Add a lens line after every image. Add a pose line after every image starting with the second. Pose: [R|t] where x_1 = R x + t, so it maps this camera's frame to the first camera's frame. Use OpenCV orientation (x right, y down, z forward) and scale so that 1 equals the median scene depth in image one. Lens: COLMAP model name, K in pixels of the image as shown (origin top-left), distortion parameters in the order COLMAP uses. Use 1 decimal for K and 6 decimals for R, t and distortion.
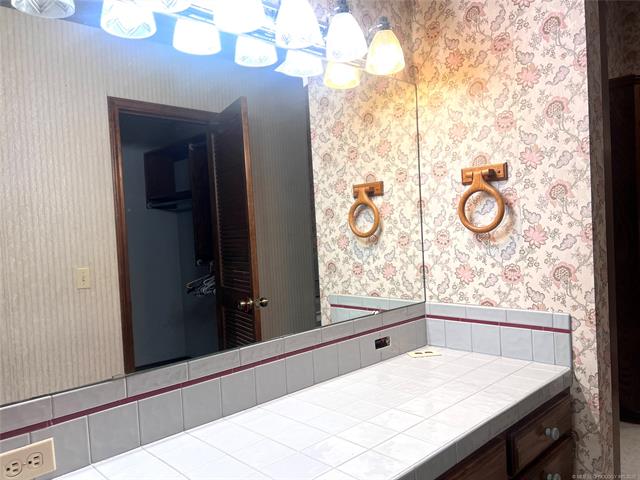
lens RADIAL K [[486.7, 0, 318.1], [0, 486.7, 244.6], [0, 0, 1]] dist [0.064236, -0.072318]
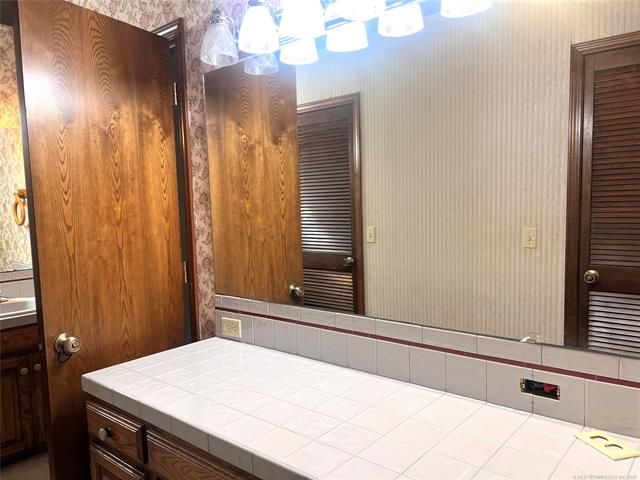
lens RADIAL K [[486.7, 0, 318.1], [0, 486.7, 244.6], [0, 0, 1]] dist [0.064236, -0.072318]
pose [[0.113214, 0.129913, -0.985041, 0.497893], [-0.010328, 0.991515, 0.129580, -0.047892], [0.993517, -0.004497, 0.113595, 0.443078]]
